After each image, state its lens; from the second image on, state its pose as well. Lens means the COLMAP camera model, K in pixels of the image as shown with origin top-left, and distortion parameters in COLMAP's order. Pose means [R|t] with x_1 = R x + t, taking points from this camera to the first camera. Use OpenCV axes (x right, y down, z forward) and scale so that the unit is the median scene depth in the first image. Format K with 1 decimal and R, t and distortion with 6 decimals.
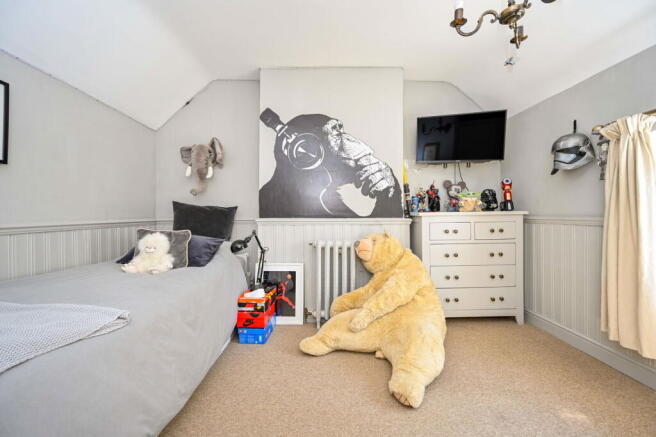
lens RADIAL K [[261.7, 0, 326.2], [0, 261.7, 216.5], [0, 0, 1]] dist [-0.002745, 0.000210]
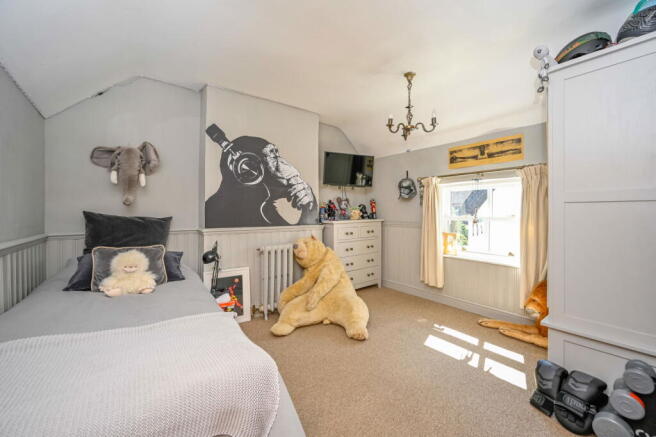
lens RADIAL K [[261.7, 0, 334.1], [0, 261.7, 216.1], [0, 0, 1]] dist [-0.002745, 0.000210]
pose [[0.791944, -0.004650, 0.610575, -0.488383], [0.005504, 0.999985, 0.000478, -0.041408], [-0.610568, 0.002982, 0.791958, -0.127852]]
